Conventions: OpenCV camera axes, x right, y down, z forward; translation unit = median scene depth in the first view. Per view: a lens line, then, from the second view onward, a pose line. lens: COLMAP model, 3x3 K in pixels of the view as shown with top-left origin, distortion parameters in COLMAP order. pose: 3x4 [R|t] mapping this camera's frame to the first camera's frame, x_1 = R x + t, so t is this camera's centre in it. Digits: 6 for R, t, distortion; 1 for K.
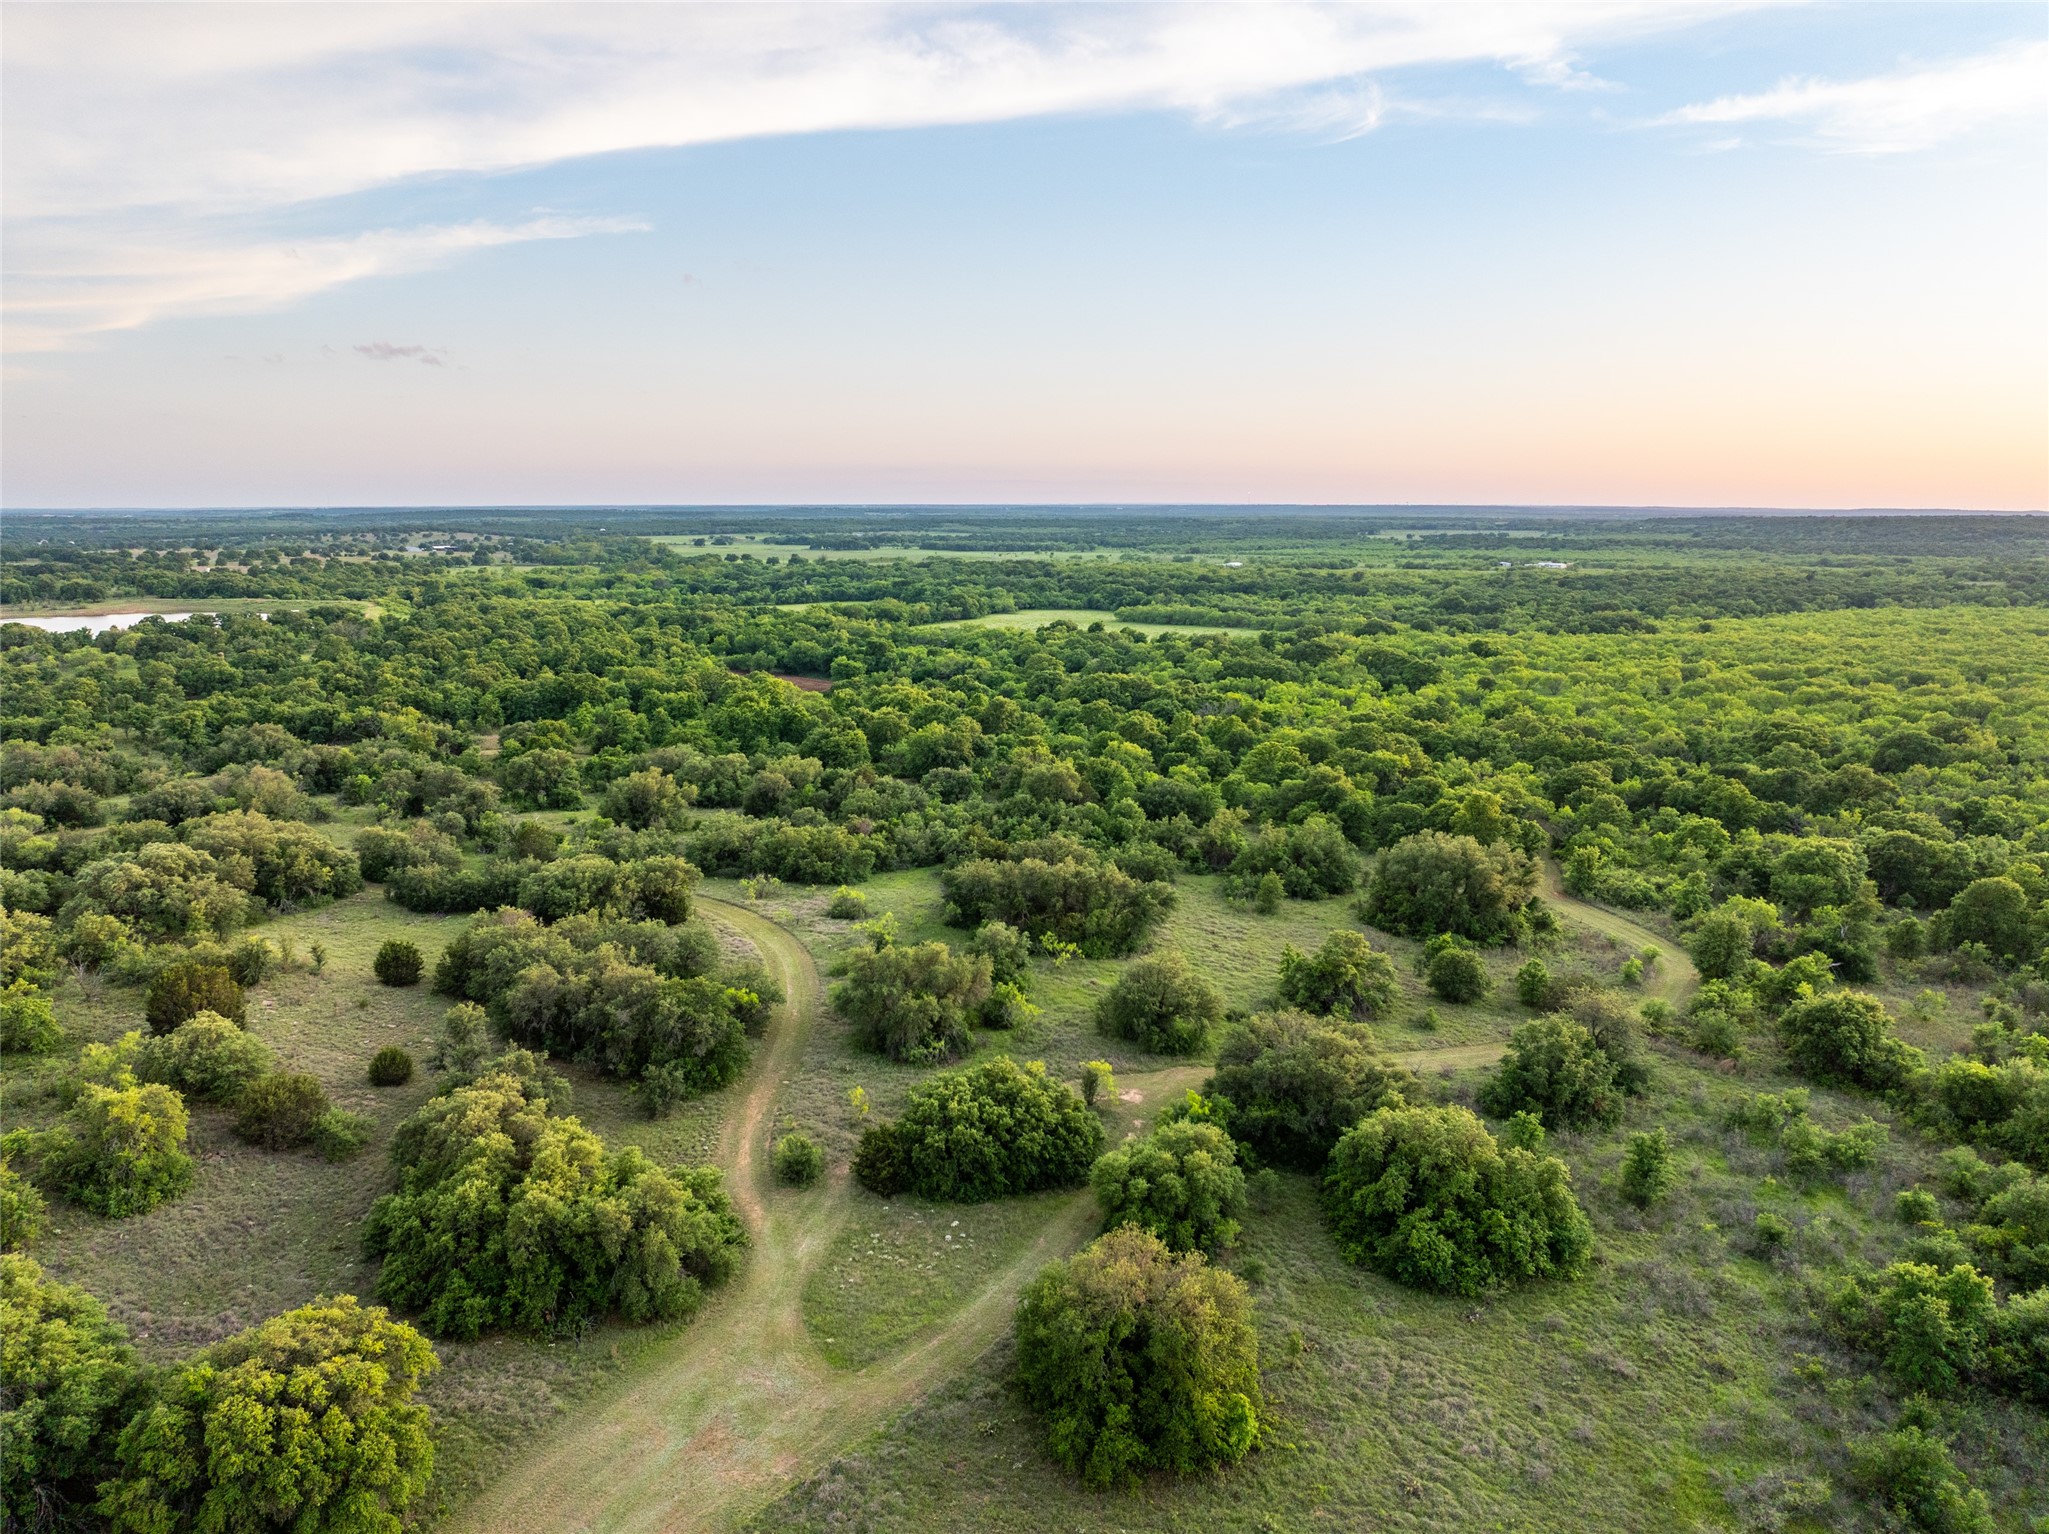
lens RADIAL K [[1432.5, 0, 1023.8], [0, 1432.5, 769.5], [0, 0, 1]] dist [-0.043426, 0.003426]
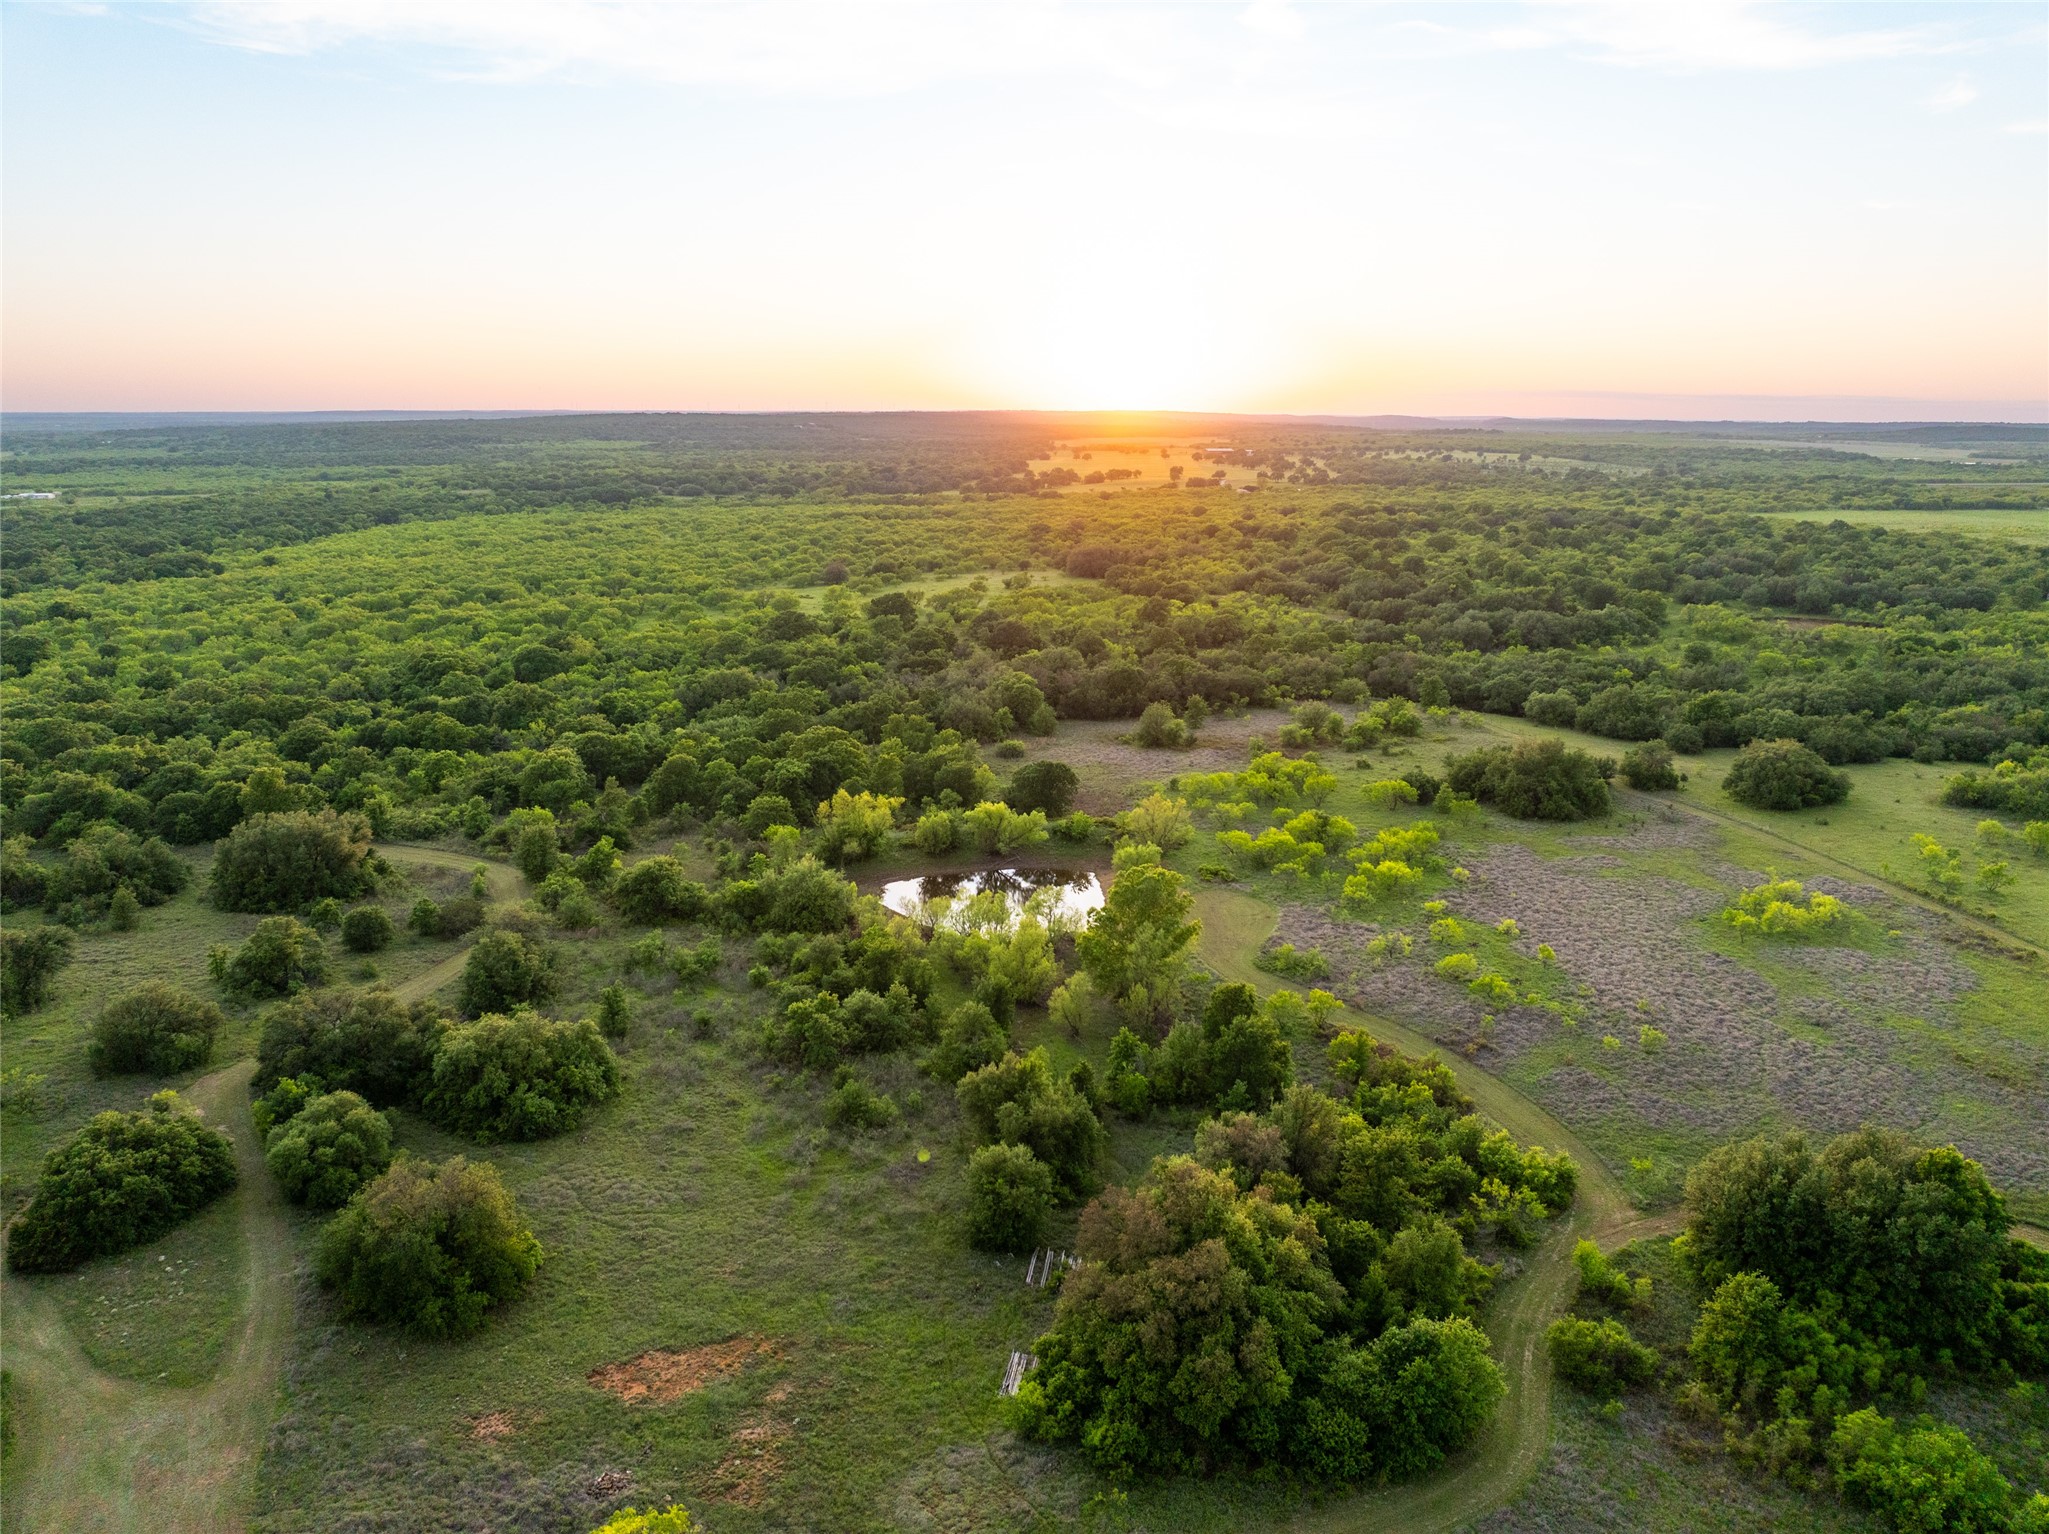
lens RADIAL K [[1432.5, 0, 1024.9], [0, 1432.5, 766.1], [0, 0, 1]] dist [-0.043426, 0.003426]
pose [[0.556664, -0.199509, 0.806425, -0.287891], [0.149418, 0.978948, 0.139051, -0.062993], [-0.817190, 0.043090, 0.574755, -0.109898]]
